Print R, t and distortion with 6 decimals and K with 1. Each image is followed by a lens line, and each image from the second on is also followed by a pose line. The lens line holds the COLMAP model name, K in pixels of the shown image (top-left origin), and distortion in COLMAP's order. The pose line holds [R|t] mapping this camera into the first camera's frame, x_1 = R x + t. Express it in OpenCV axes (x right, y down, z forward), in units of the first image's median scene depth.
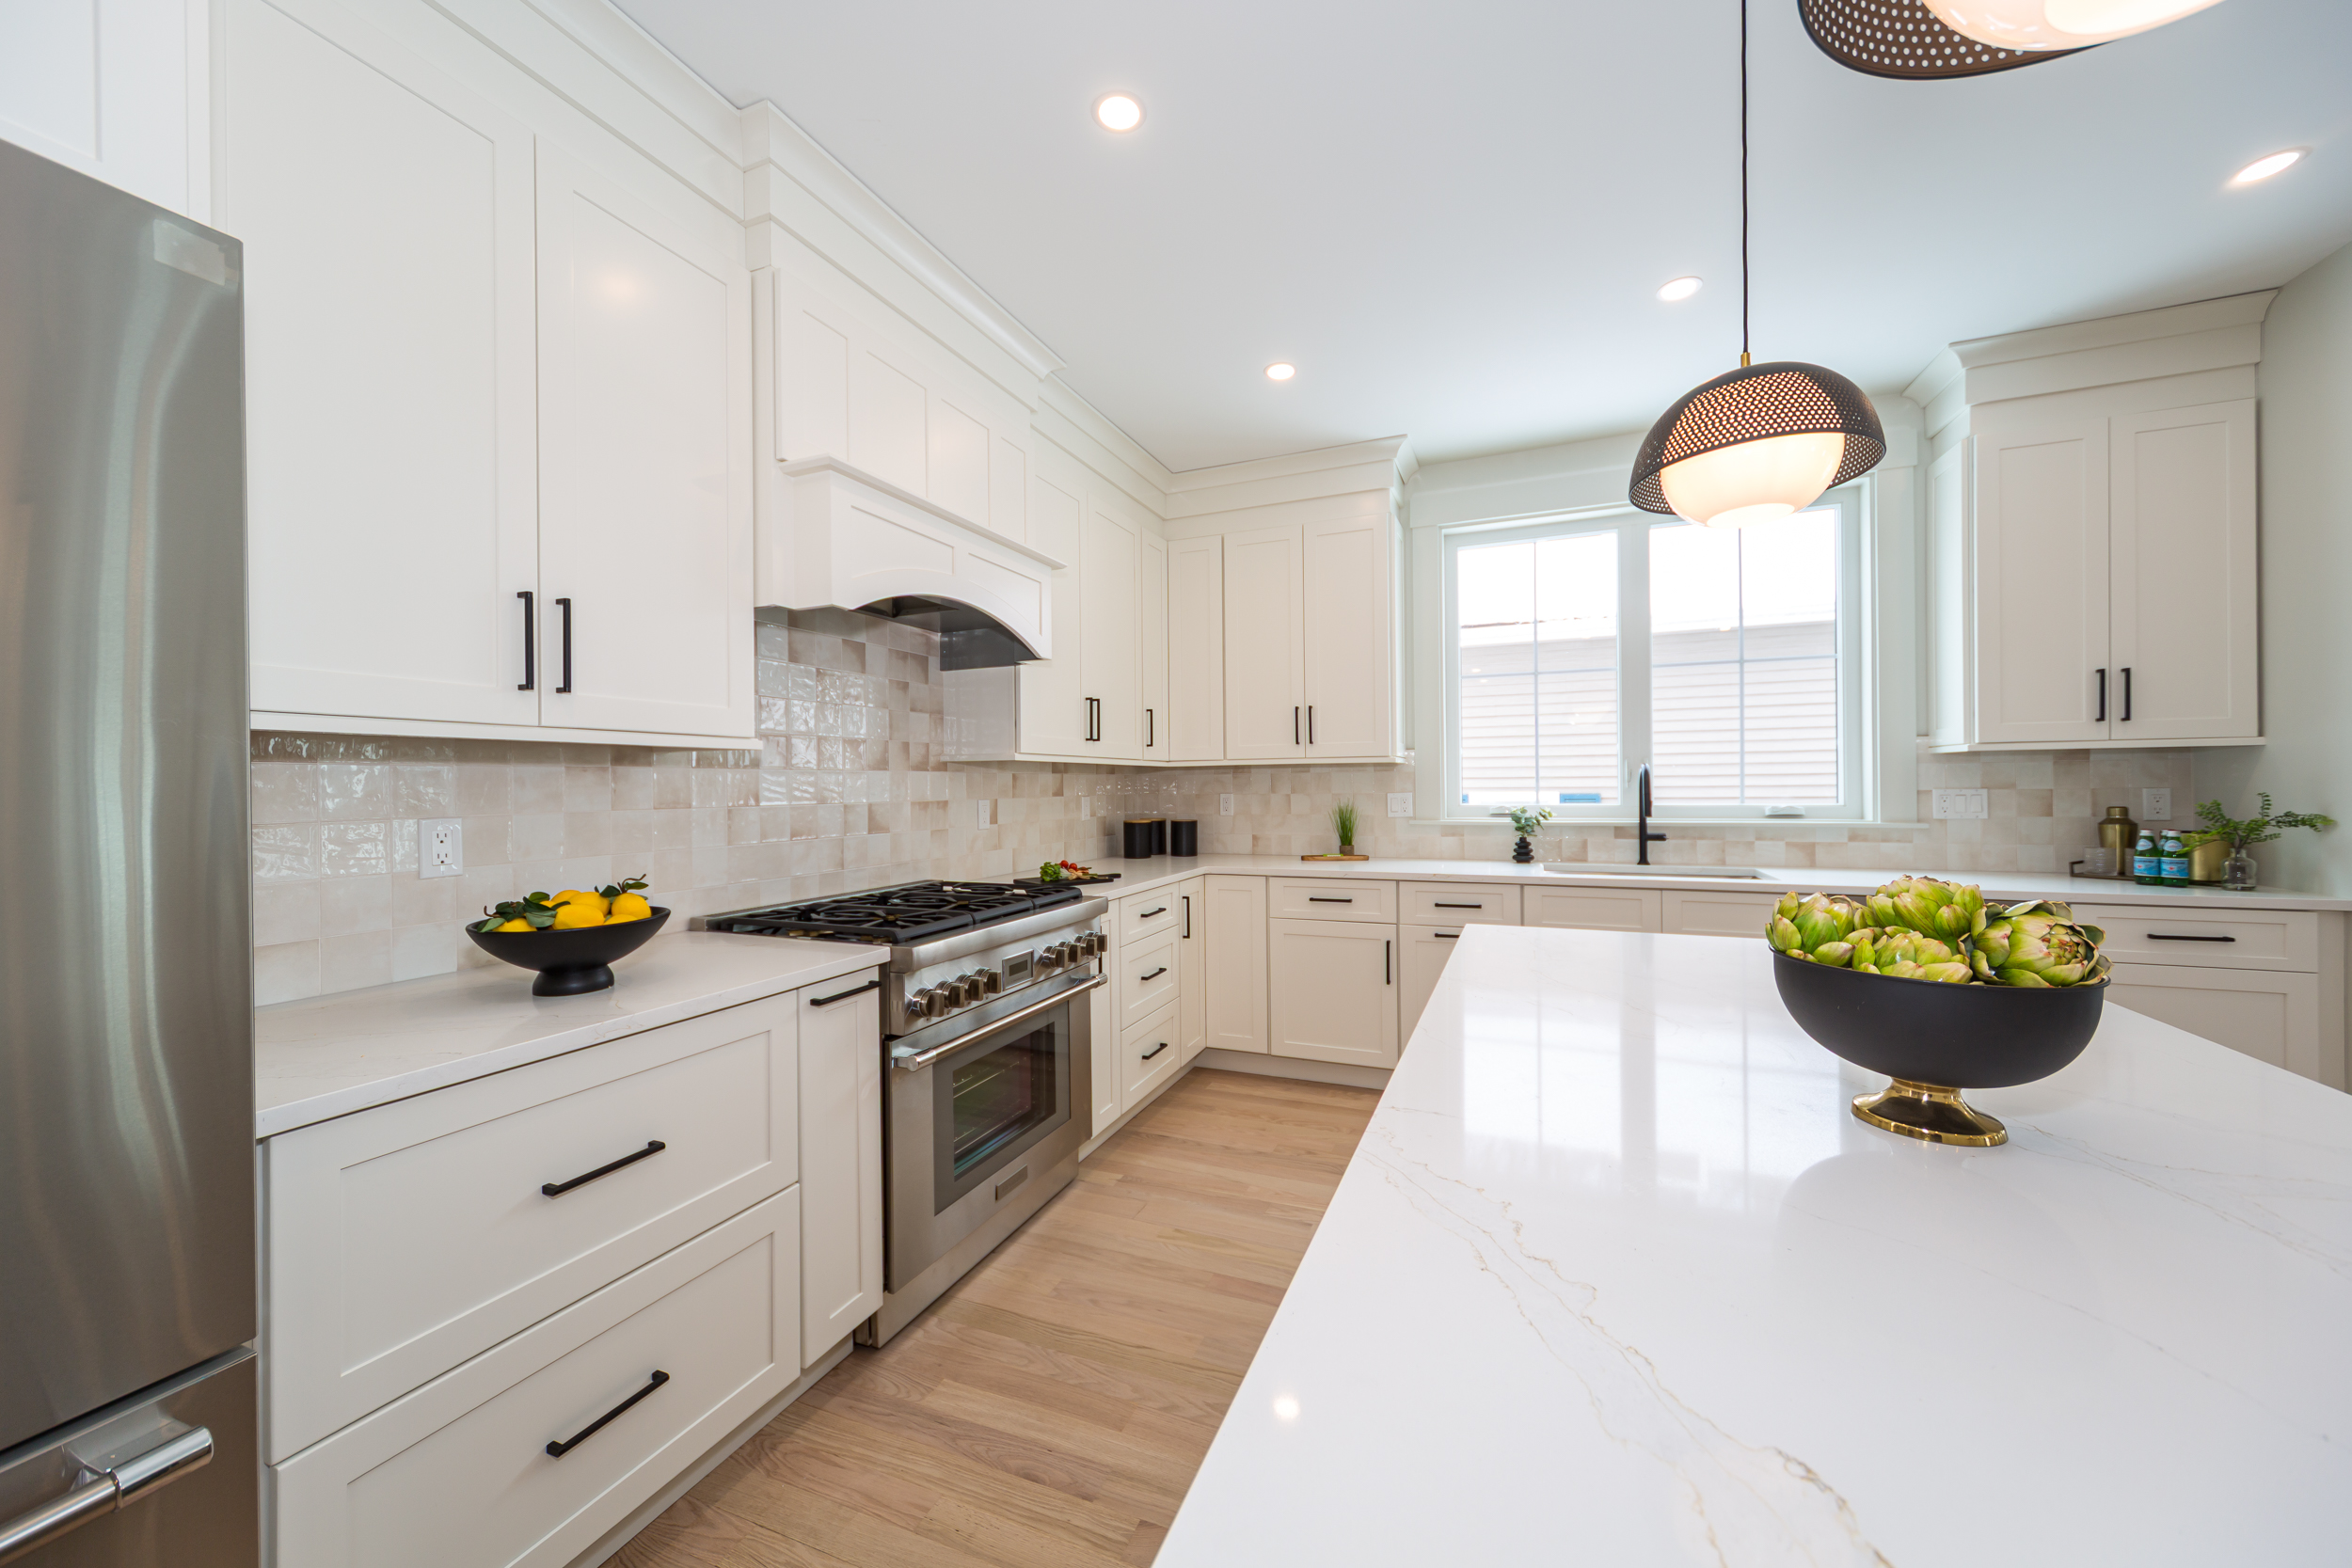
lens RADIAL K [[862.1, 0, 1185.9], [0, 862.1, 792.5], [0, 0, 1]] dist [-0.000519, 0.000279]
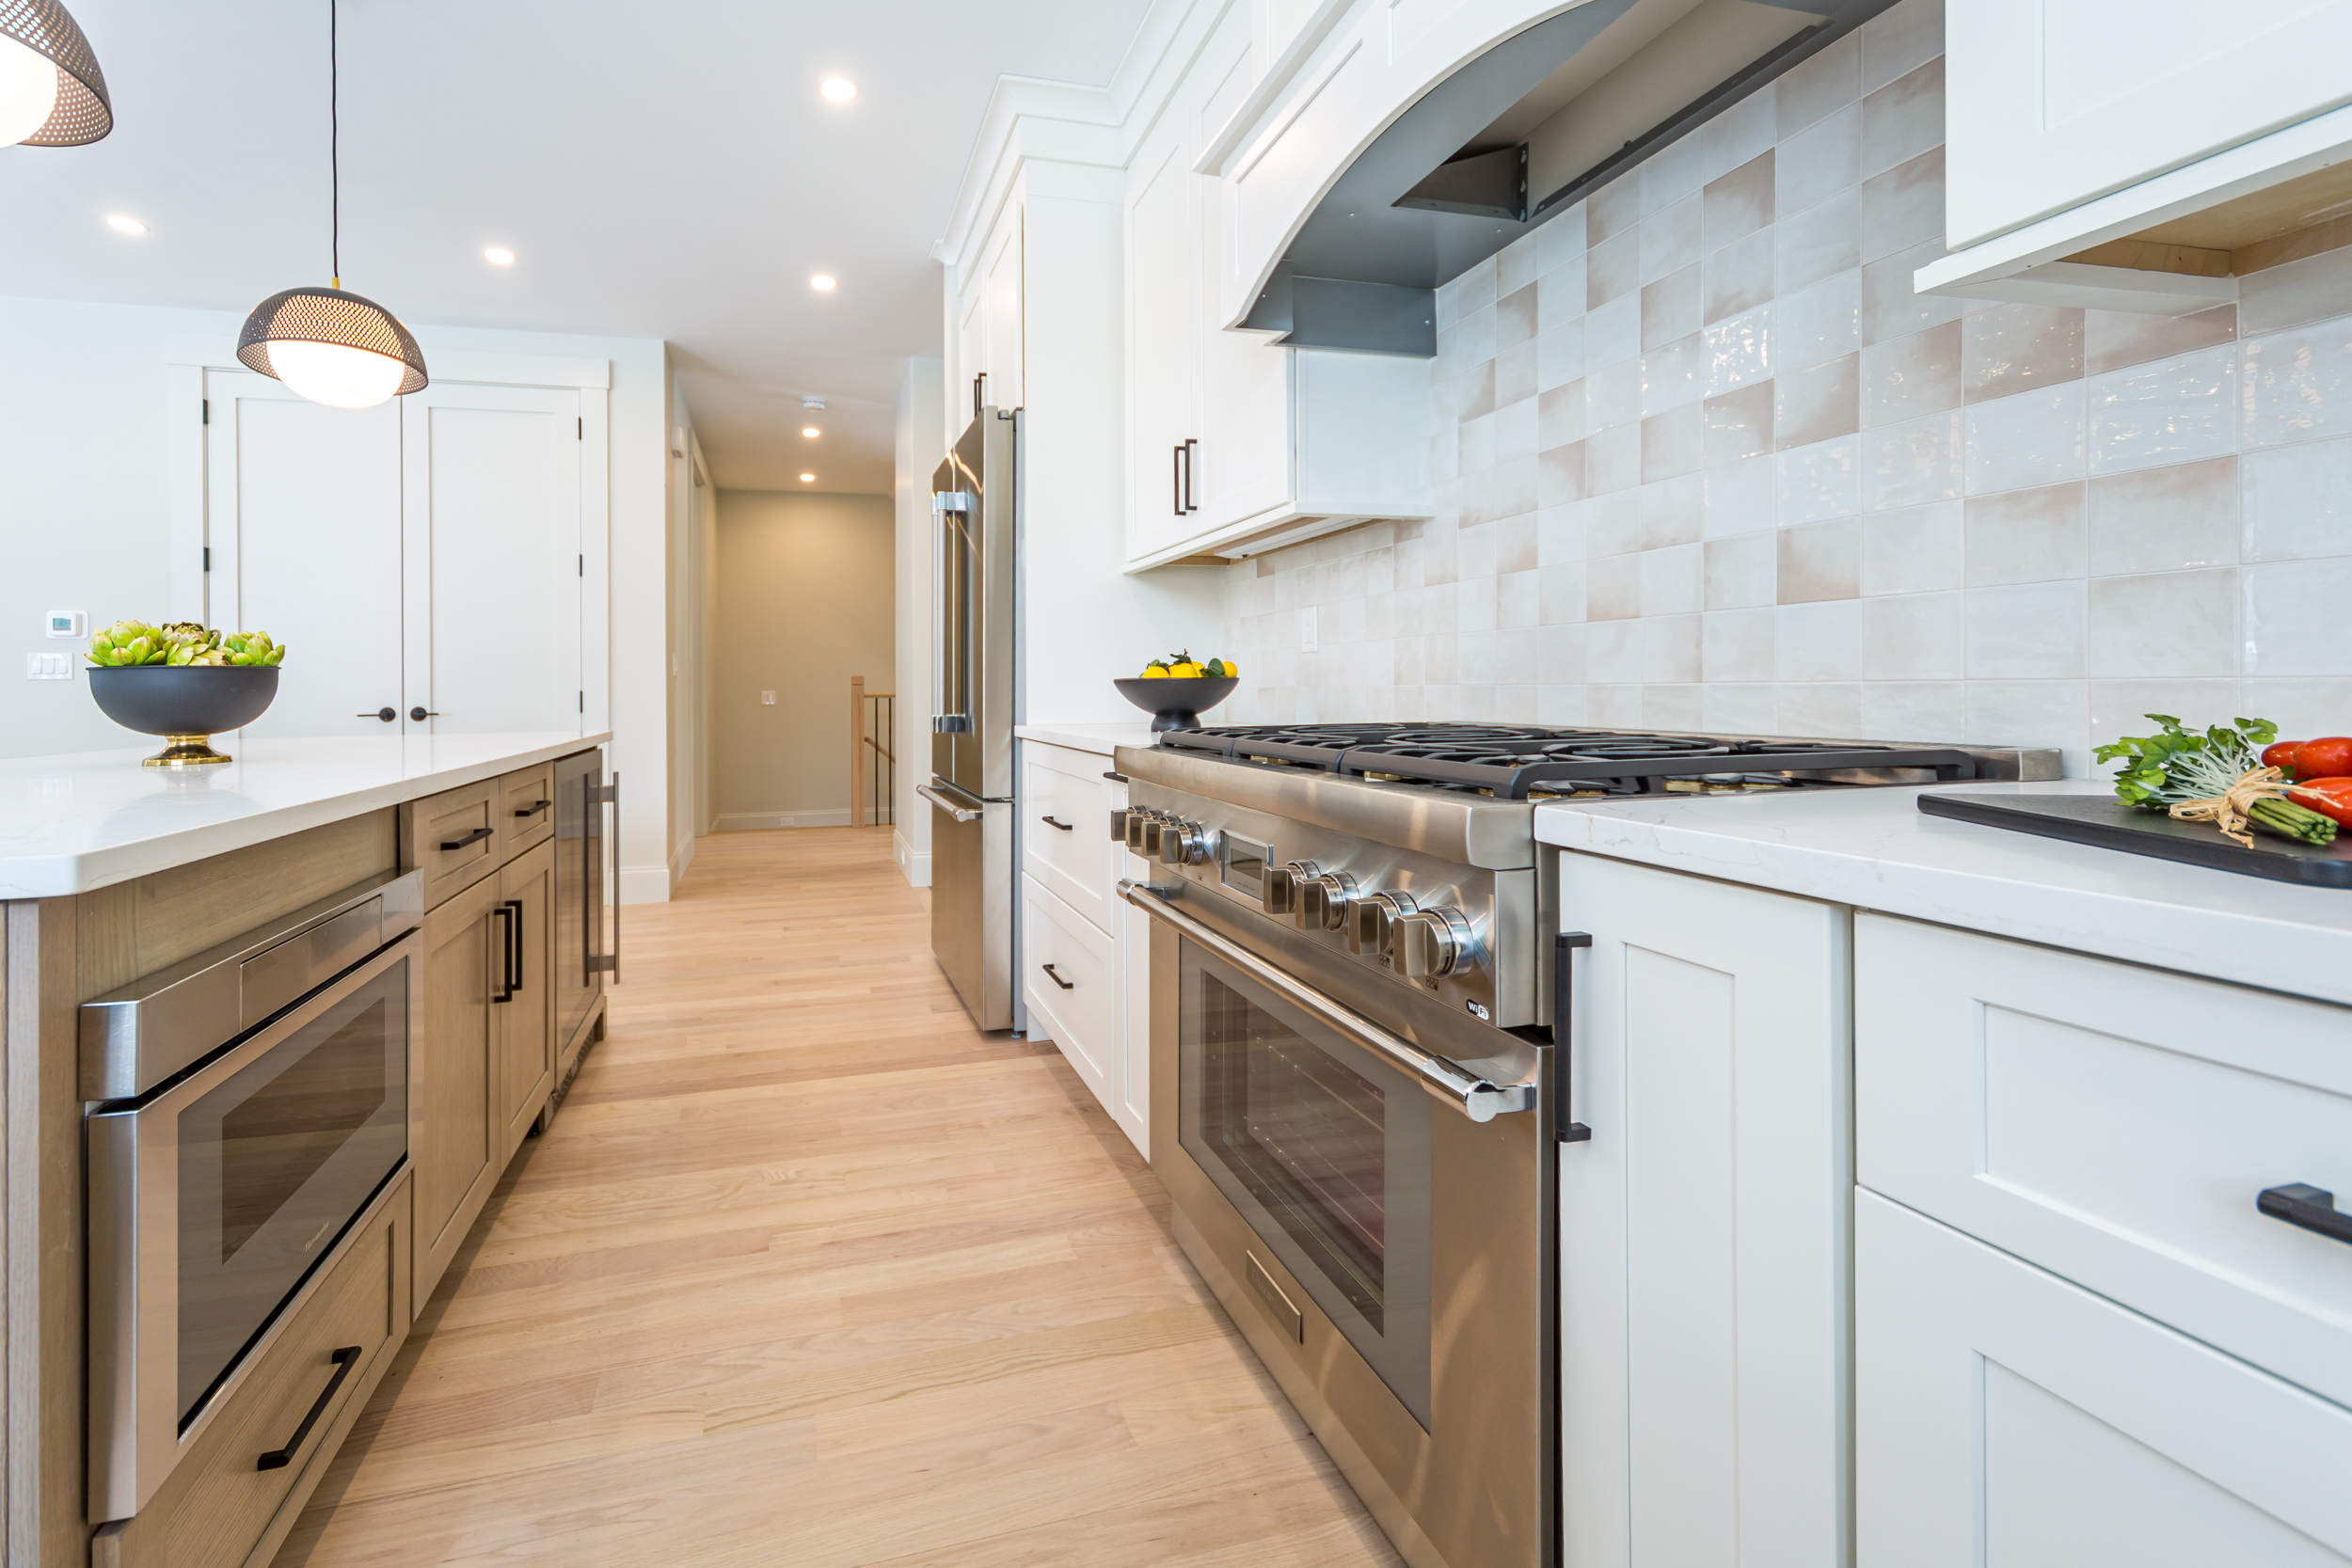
lens RADIAL K [[931.1, 0, 1007.2], [0, 931.1, 681.4], [0, 0, 1]] dist [0.001187, 0.000217]
pose [[-0.816138, 0.018667, -0.577556, 0.172144], [0.018209, 0.999813, 0.006584, 0.066450], [0.577570, -0.005144, -0.816325, 1.014687]]
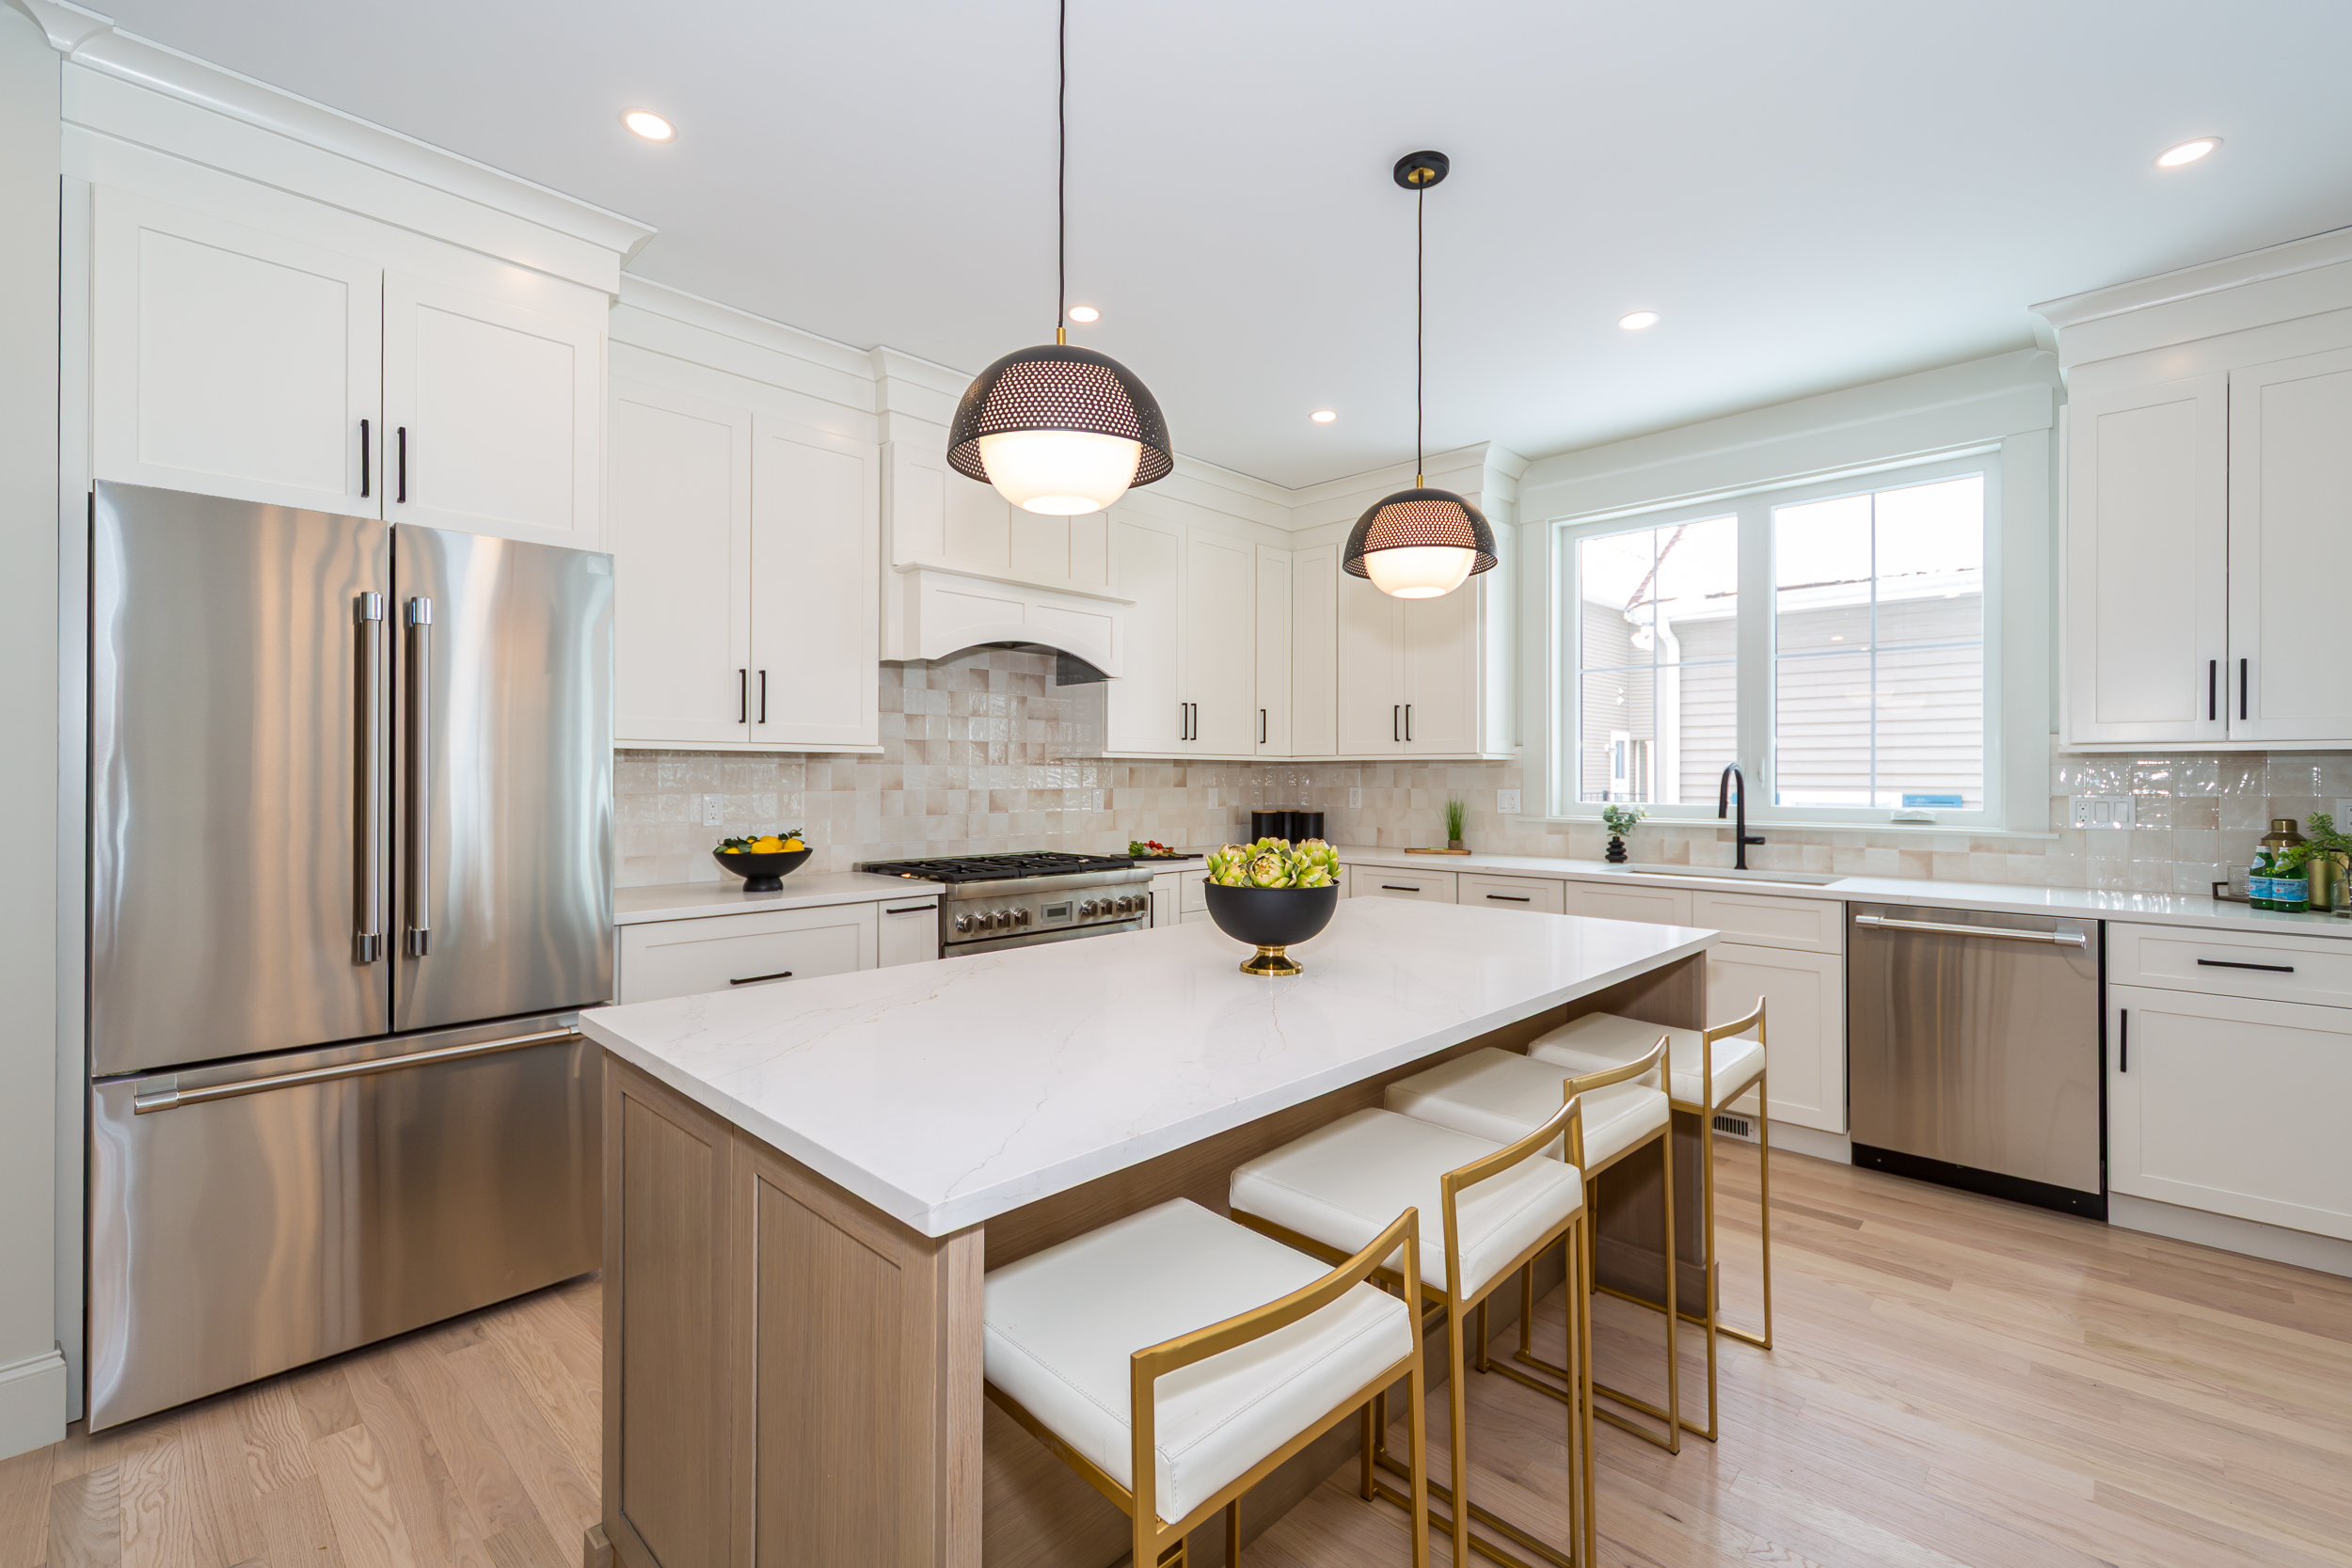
lens RADIAL K [[1032.6, 0, 1166.9], [0, 1032.6, 779.5], [0, 0, 1]] dist [-0.001077, -0.000045]
pose [[0.921503, 0.012591, -0.388168, 0.445638], [-0.014351, 0.999896, -0.001633, -0.004217], [0.388107, 0.007075, 0.921587, -0.324832]]
